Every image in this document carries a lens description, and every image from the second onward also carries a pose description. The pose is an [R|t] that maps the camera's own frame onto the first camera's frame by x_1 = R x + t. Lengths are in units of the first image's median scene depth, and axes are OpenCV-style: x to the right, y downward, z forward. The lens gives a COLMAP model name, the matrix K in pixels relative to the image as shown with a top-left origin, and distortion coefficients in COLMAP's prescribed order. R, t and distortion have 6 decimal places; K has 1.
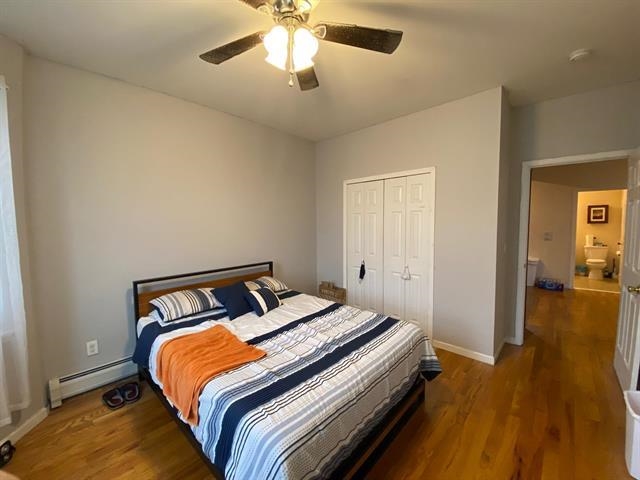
lens RADIAL K [[260.8, 0, 321.5], [0, 260.8, 243.1], [0, 0, 1]] dist [-0.002546, -0.000518]
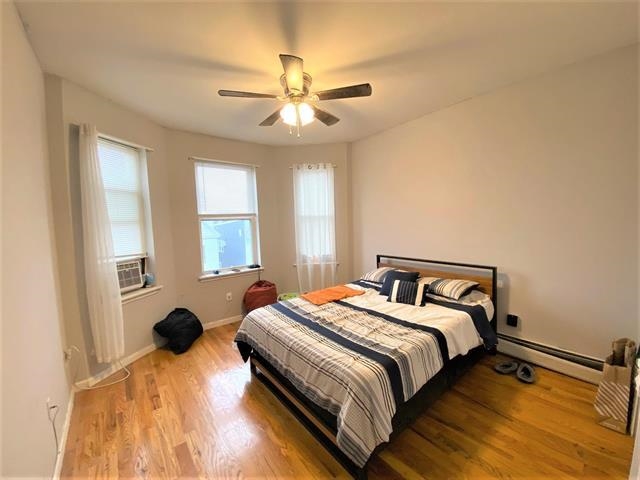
lens RADIAL K [[260.8, 0, 322.8], [0, 260.8, 240.2], [0, 0, 1]] dist [-0.002546, -0.000518]
pose [[-0.173815, 0.089814, -0.980674, 1.013436], [-0.043018, 0.994189, 0.098676, -0.099811], [0.983838, 0.059338, -0.168942, 0.977014]]
